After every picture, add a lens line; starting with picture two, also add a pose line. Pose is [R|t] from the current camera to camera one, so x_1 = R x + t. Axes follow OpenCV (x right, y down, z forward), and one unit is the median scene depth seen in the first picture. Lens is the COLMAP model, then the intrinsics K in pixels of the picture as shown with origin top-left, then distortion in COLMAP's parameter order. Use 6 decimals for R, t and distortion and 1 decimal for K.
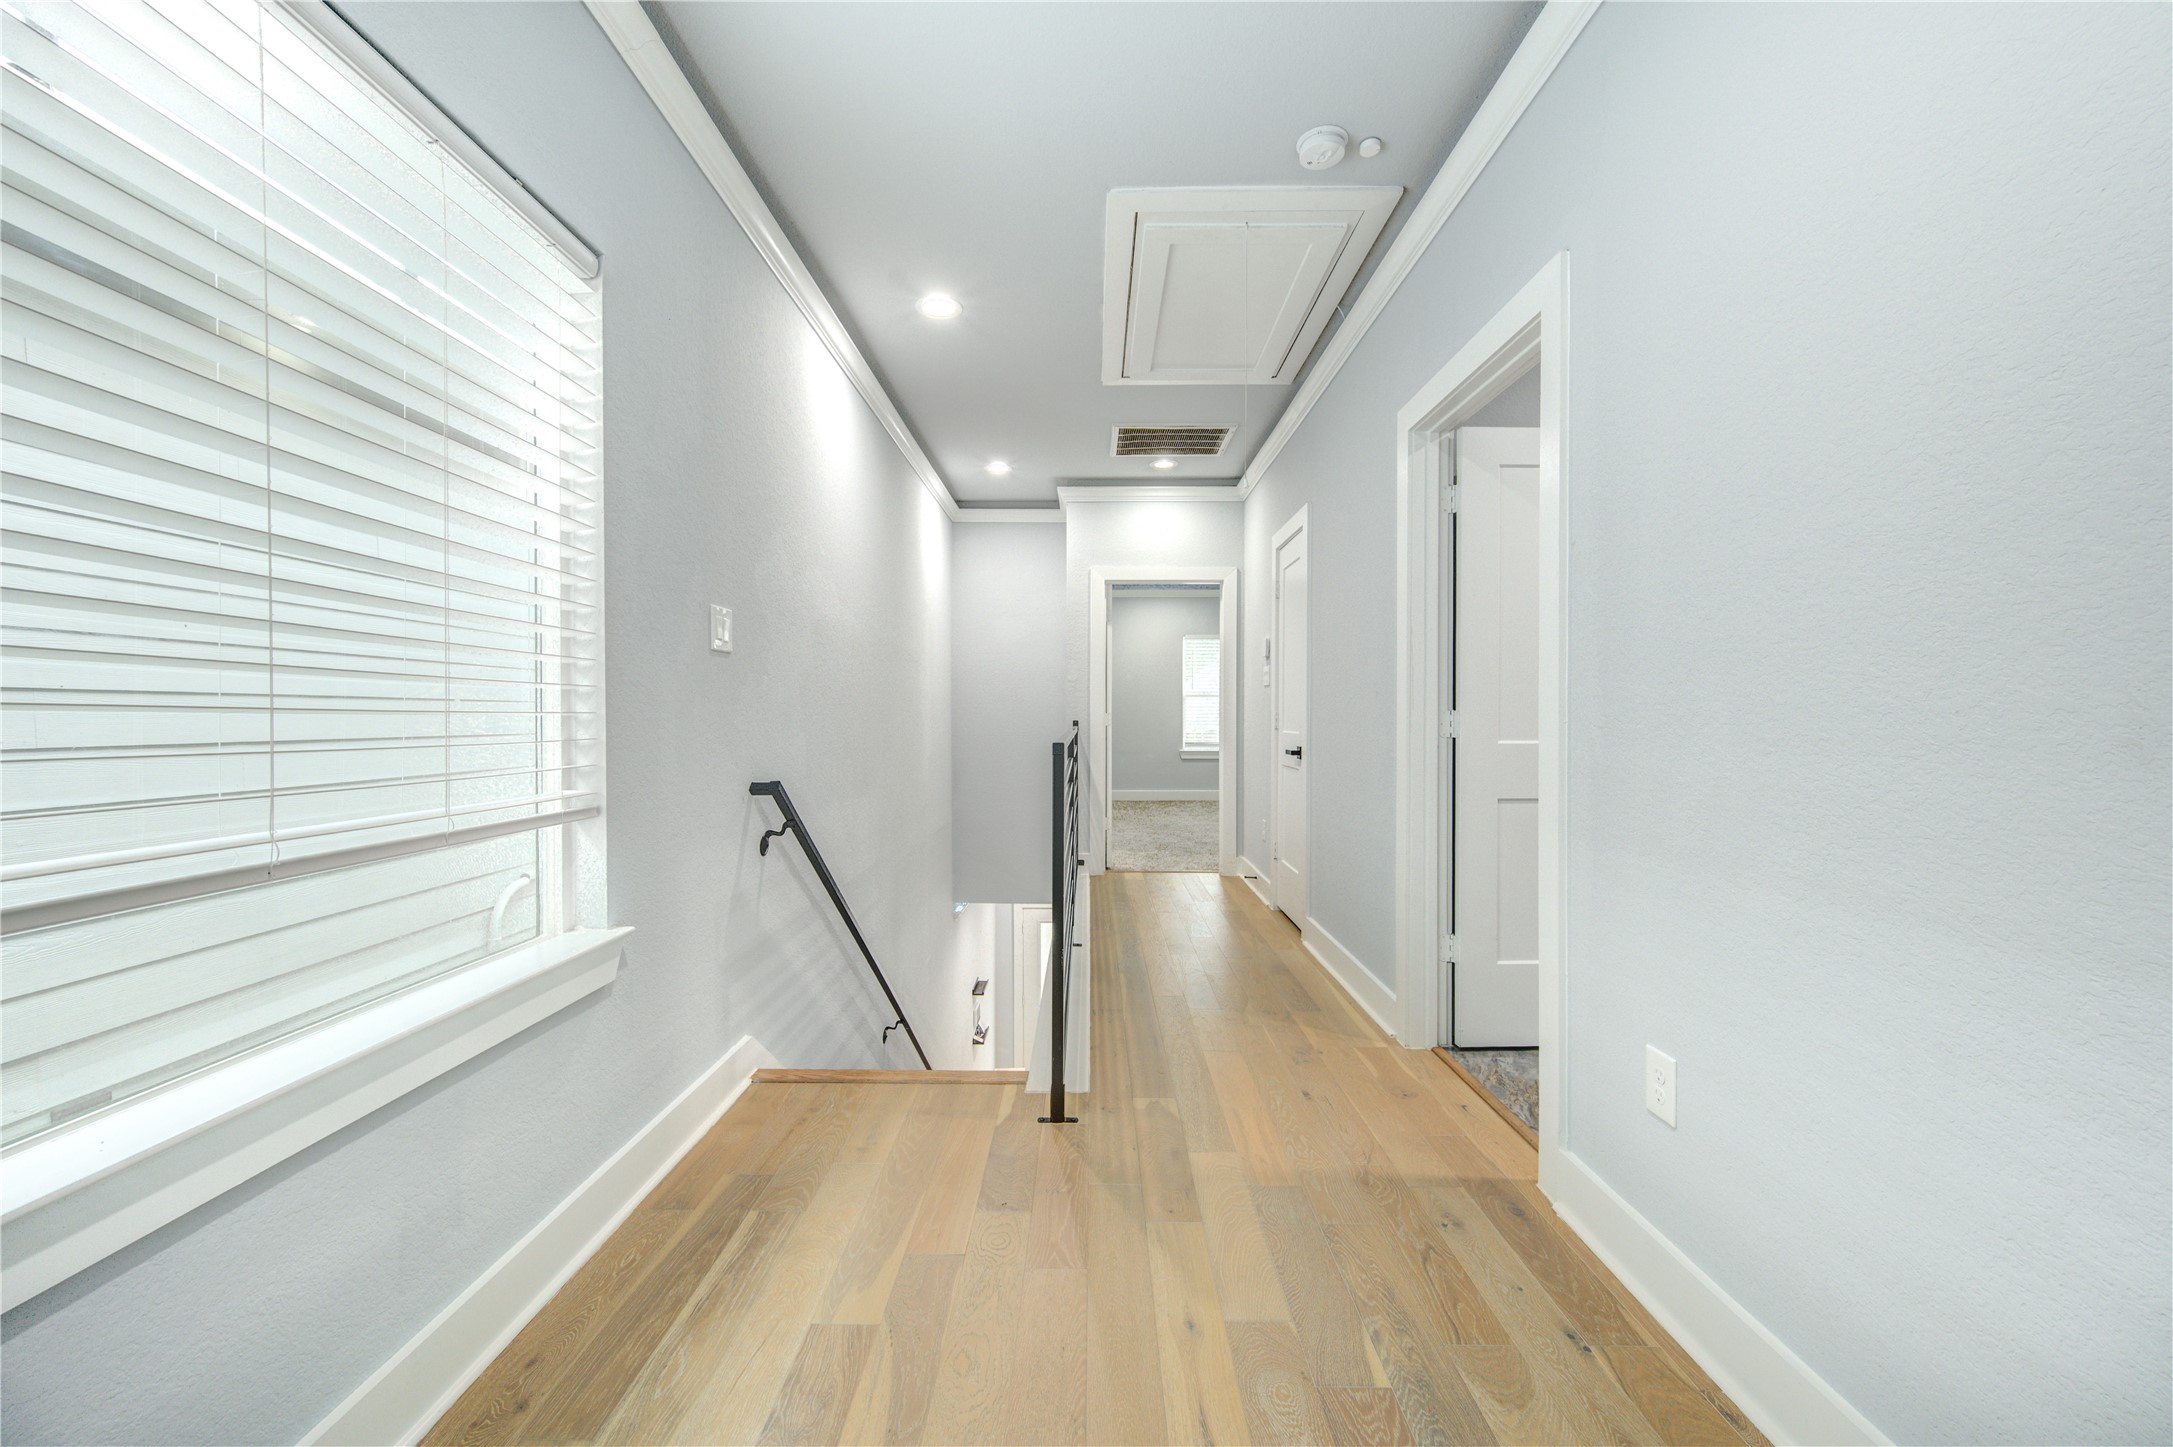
lens RADIAL K [[868.1, 0, 1088.9], [0, 868.1, 726.5], [0, 0, 1]] dist [0.001556, -0.000262]
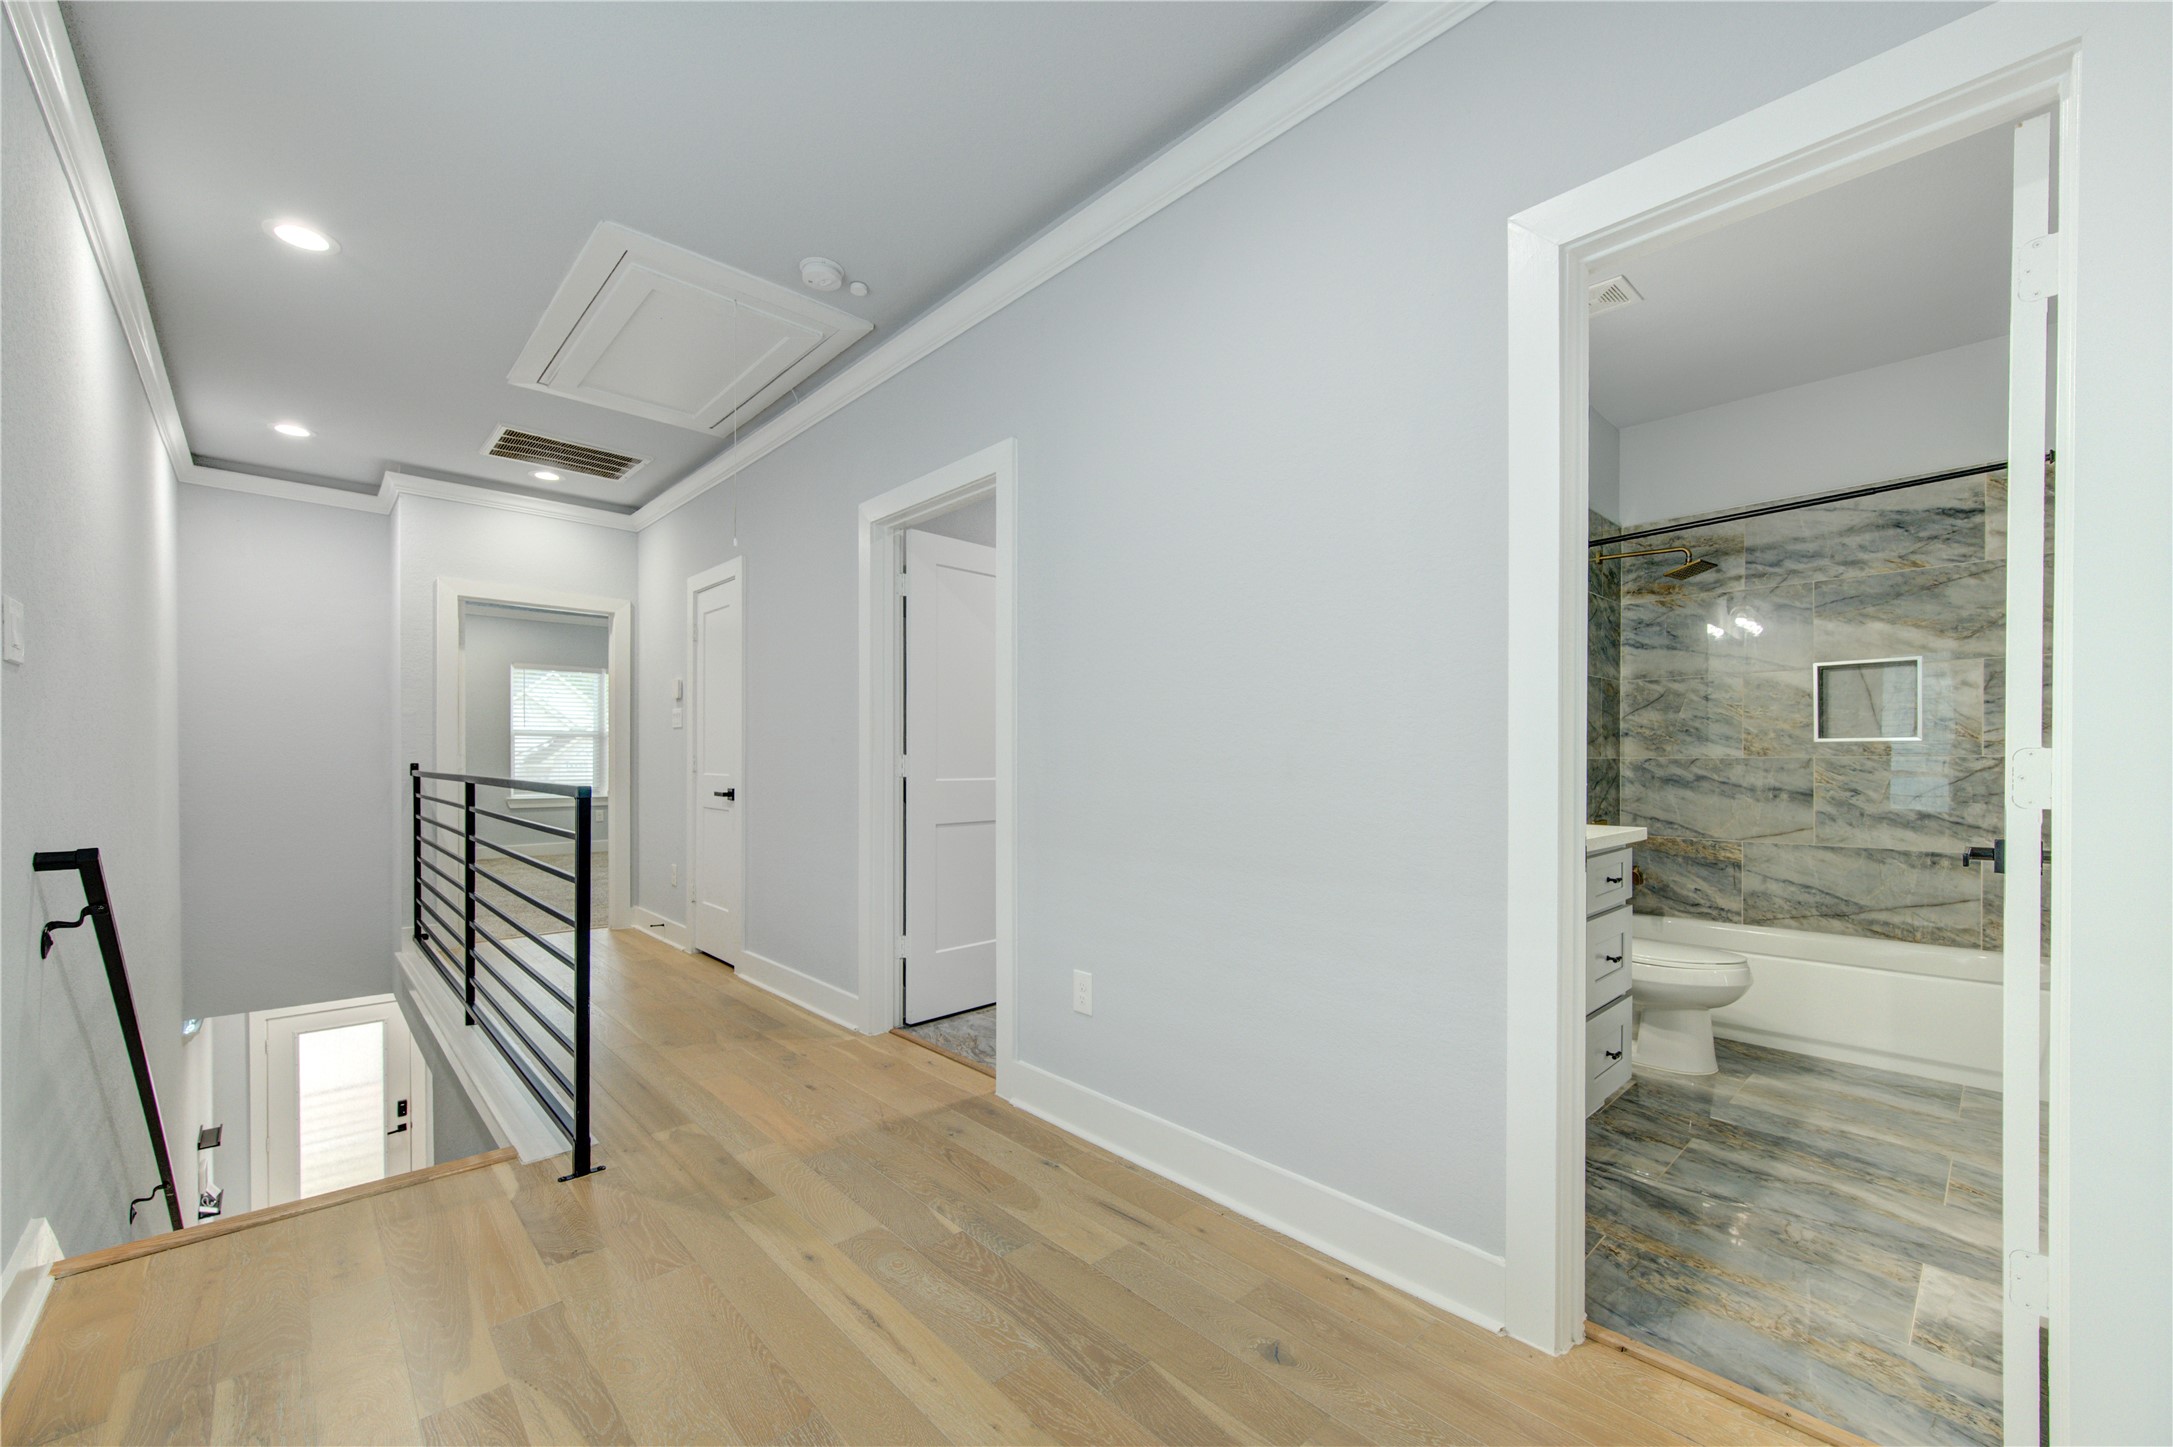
lens RADIAL K [[875.2, 0, 1139.3], [0, 875.2, 771.9], [0, 0, 1]] dist [0.000436, -0.000043]
pose [[0.688068, -0.007540, 0.725607, -0.261665], [0.005111, 0.999972, 0.005544, 0.000484], [-0.725629, -0.000106, 0.688087, -0.106954]]
